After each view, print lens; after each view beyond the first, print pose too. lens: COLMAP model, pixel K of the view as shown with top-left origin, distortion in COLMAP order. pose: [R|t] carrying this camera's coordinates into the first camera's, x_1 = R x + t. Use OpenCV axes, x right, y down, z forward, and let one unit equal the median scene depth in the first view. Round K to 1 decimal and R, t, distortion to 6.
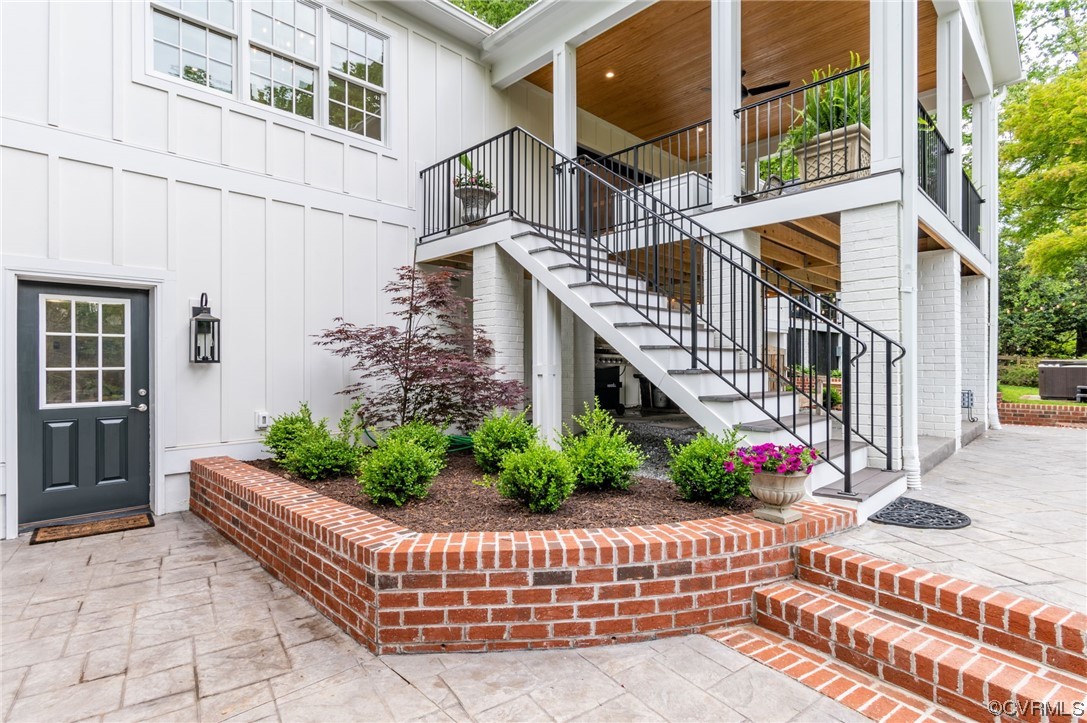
lens RADIAL K [[530.1, 0, 543.5], [0, 530.1, 361.5], [0, 0, 1]] dist [0.004783, 0.001094]
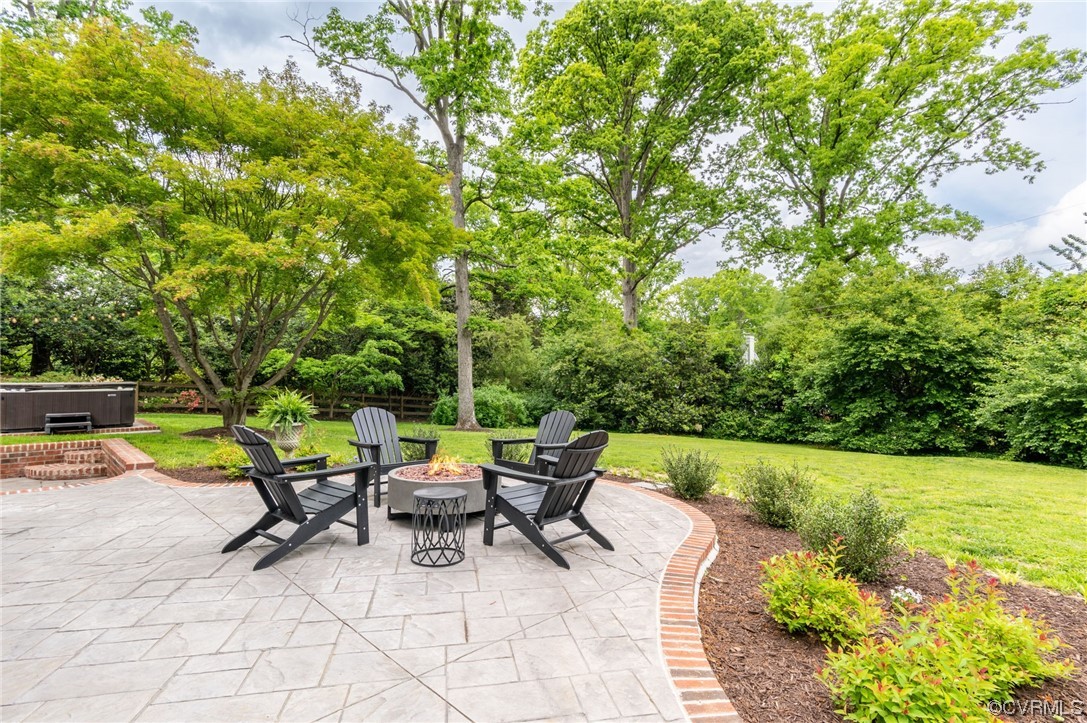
lens RADIAL K [[530.1, 0, 543.5], [0, 530.1, 361.5], [0, 0, 1]] dist [0.004783, 0.001094]
pose [[0.007429, 0.025692, 0.999642, 0.104817], [-0.006165, 0.999652, -0.025646, -0.015407], [-0.999953, -0.005973, 0.007585, 0.136629]]
